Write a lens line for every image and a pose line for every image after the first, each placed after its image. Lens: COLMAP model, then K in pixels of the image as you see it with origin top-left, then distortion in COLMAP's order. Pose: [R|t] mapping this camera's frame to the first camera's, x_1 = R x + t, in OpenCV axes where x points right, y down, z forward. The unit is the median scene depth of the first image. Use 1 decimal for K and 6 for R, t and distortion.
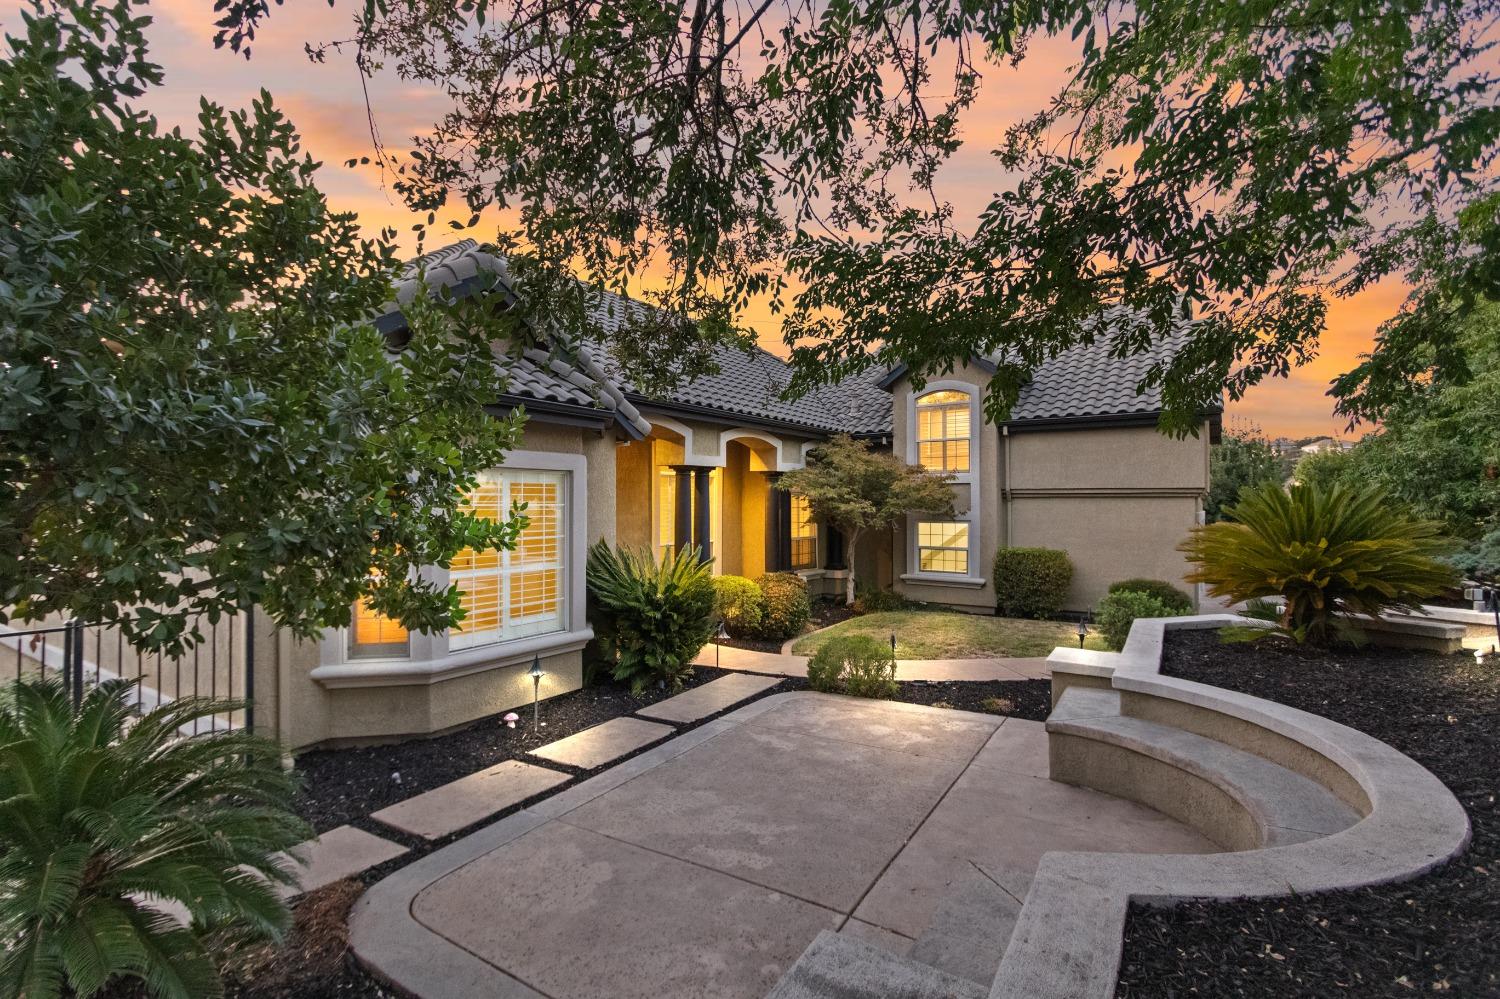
lens RADIAL K [[692.1, 0, 750.0], [0, 692.1, 507.3], [0, 0, 1]] dist [0.003912, 0.000207]
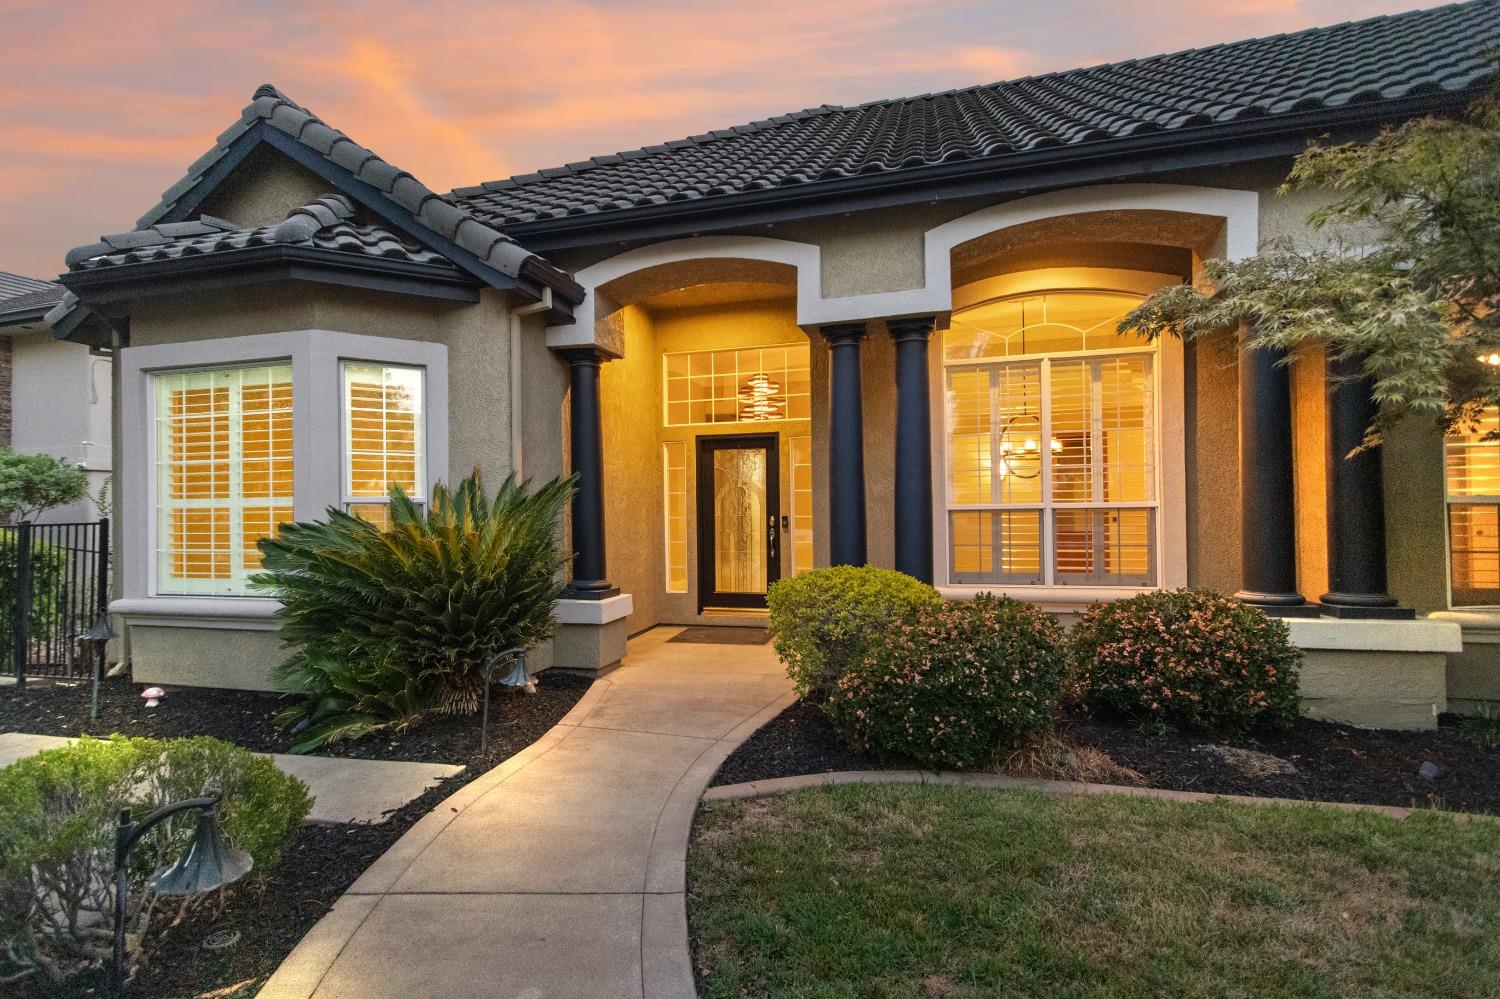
lens RADIAL K [[692.1, 0, 750.0], [0, 692.1, 507.3], [0, 0, 1]] dist [0.003912, 0.000207]
pose [[0.305793, -0.010395, -0.952041, 0.332908], [0.009941, 0.999921, -0.007725, 0.064244], [0.952046, -0.007102, 0.305873, 0.789092]]
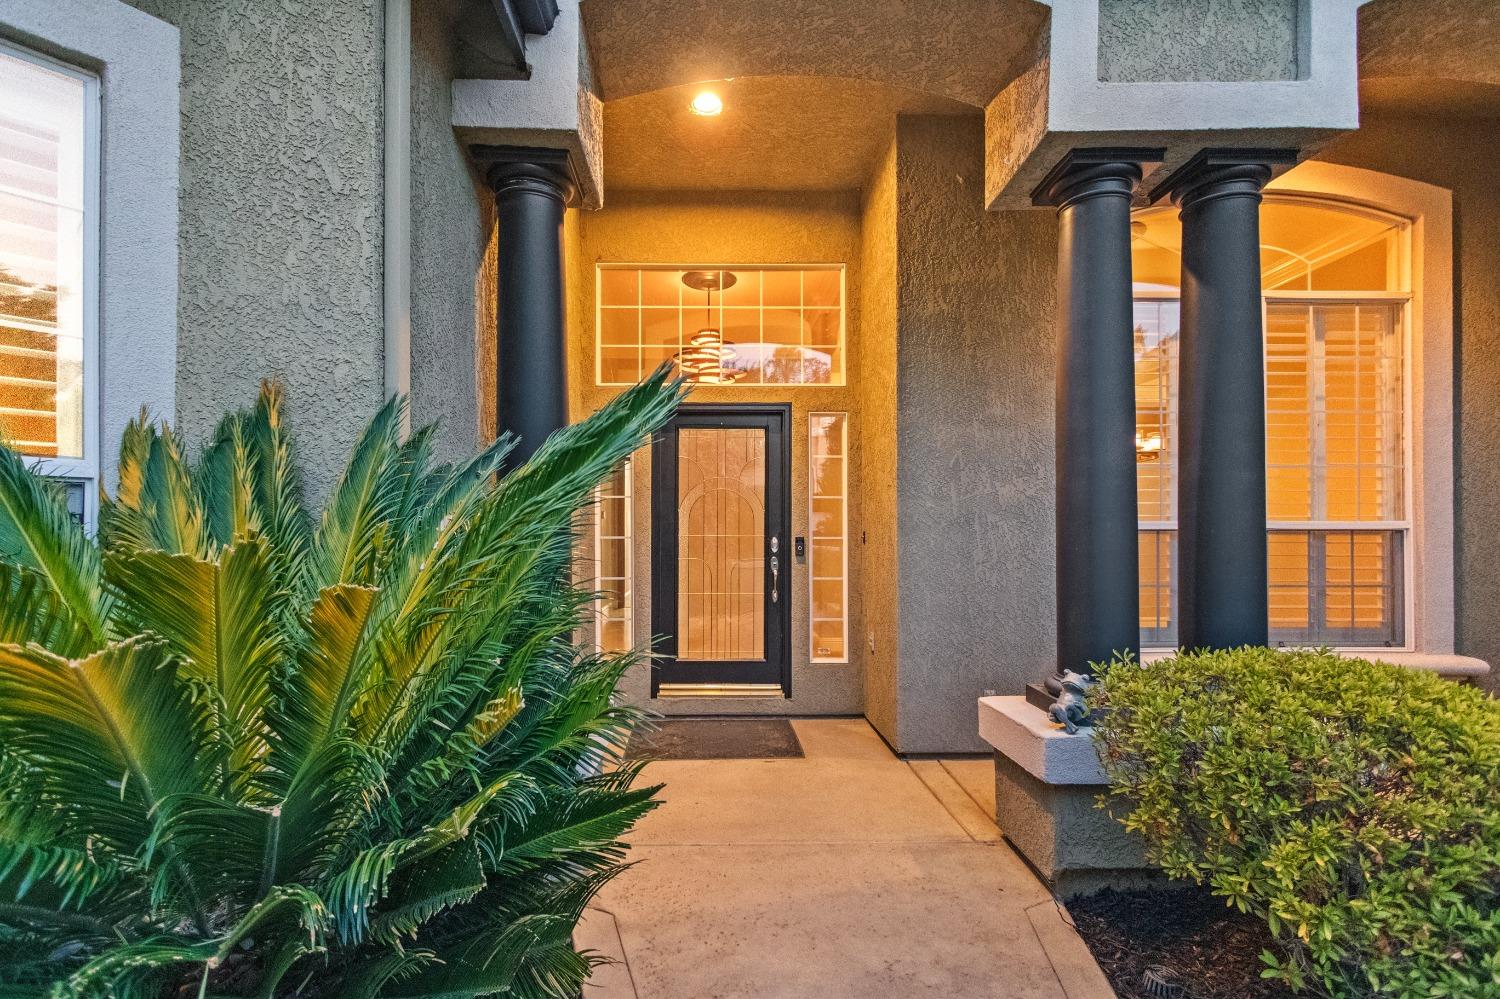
lens RADIAL K [[686.1, 0, 721.4], [0, 686.1, 530.9], [0, 0, 1]] dist [0.002767, -0.000059]
pose [[0.551241, -0.005538, -0.834327, 0.031514], [-0.003308, 0.999956, -0.008823, 0.067919], [0.834339, 0.007624, 0.551199, 0.756734]]
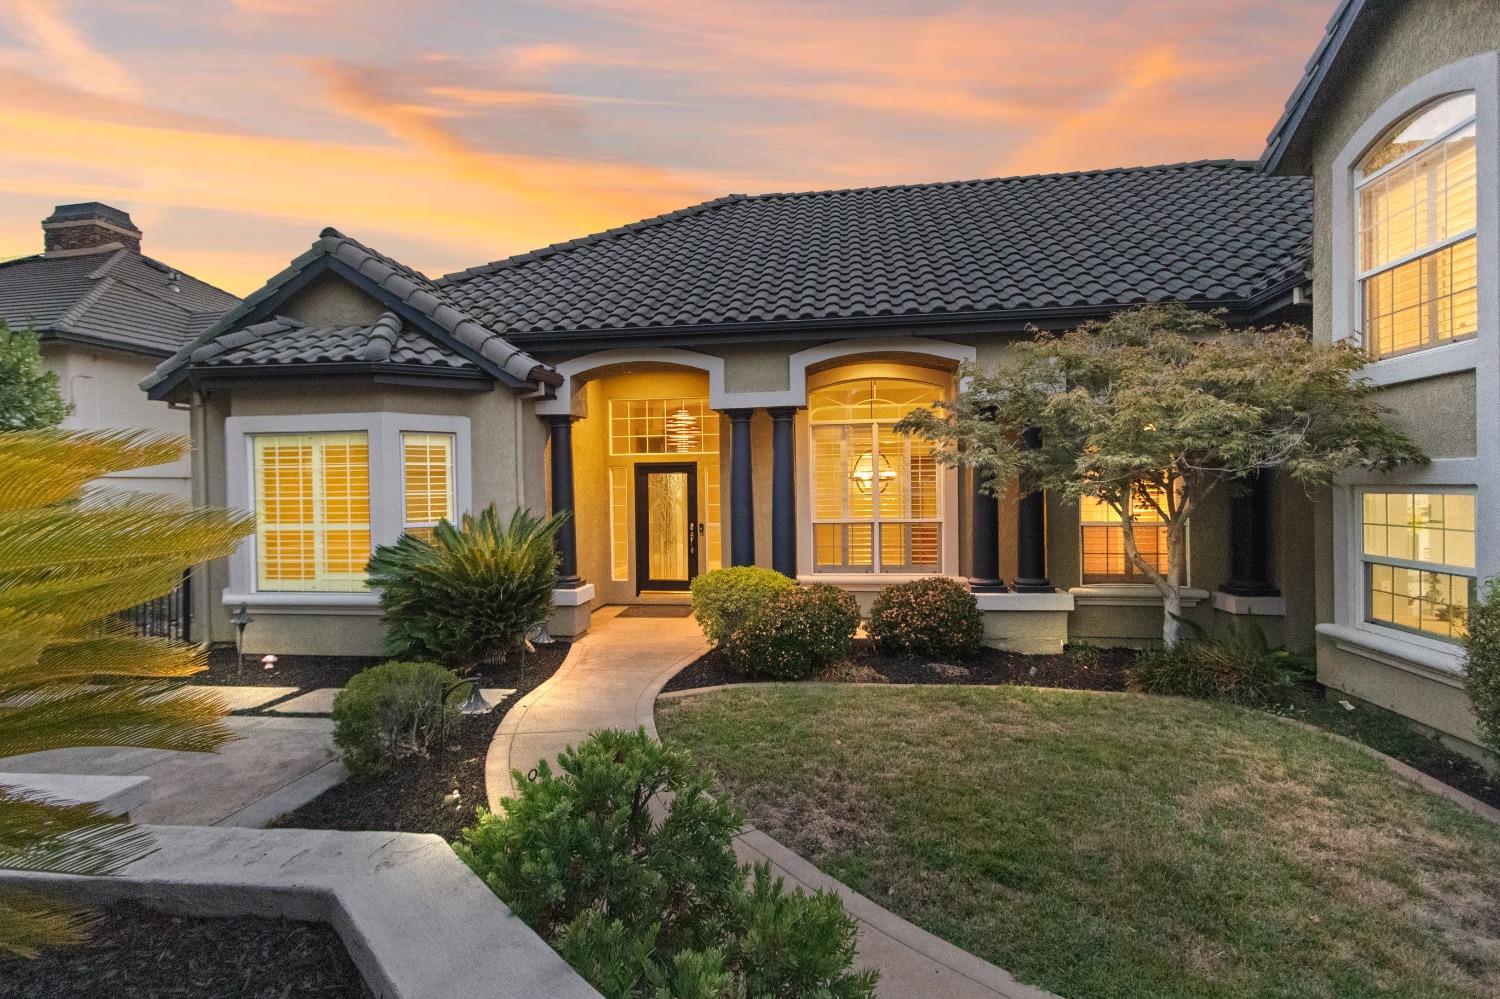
lens RADIAL K [[707.7, 0, 760.4], [0, 707.7, 496.4], [0, 0, 1]] dist [-0.002385, -0.000161]
pose [[0.430501, 0.010281, -0.902531, 0.579861], [0.009516, 0.999828, 0.015928, 0.018566], [0.902540, -0.015446, 0.430329, 0.695852]]
